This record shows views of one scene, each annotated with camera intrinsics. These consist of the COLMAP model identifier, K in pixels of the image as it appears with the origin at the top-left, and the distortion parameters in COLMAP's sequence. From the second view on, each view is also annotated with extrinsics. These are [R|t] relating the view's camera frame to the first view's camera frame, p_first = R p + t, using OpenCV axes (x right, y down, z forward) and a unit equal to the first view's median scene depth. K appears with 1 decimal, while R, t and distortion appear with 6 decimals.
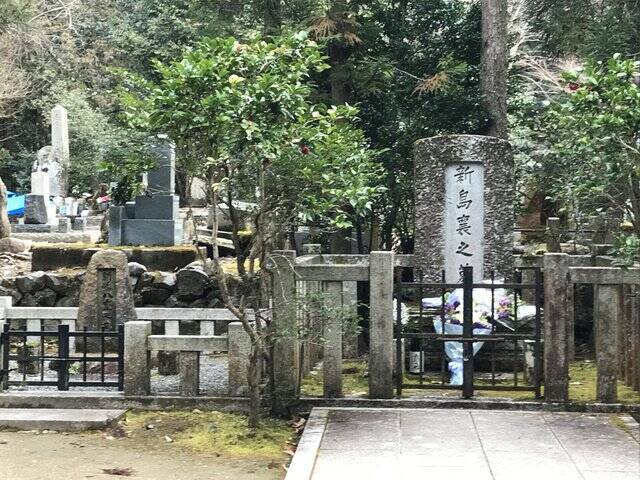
lens RADIAL K [[1340.1, 0, 319.8], [0, 1340.1, 207.9], [0, 0, 1]] dist [0.205875, -0.179563]
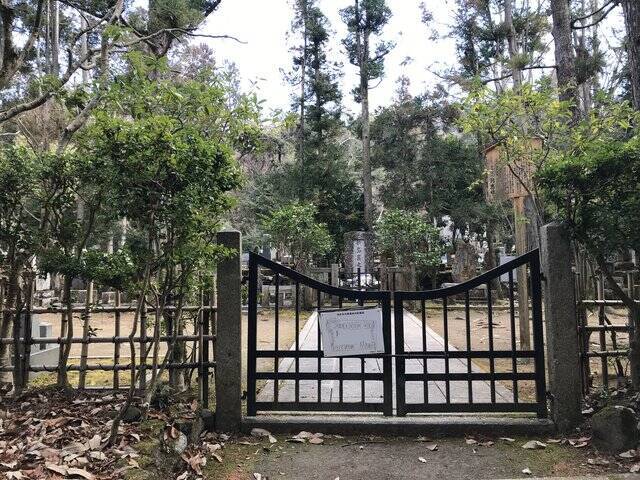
lens RADIAL K [[555.6, 0, 320.0], [0, 555.6, 240.0], [0, 0, 1]] dist [0.012270, -0.014440]
pose [[0.999845, -0.014015, 0.010679, -0.007072], [0.014564, 0.998475, -0.053259, 0.044790], [-0.009916, 0.053406, 0.998524, -0.451276]]
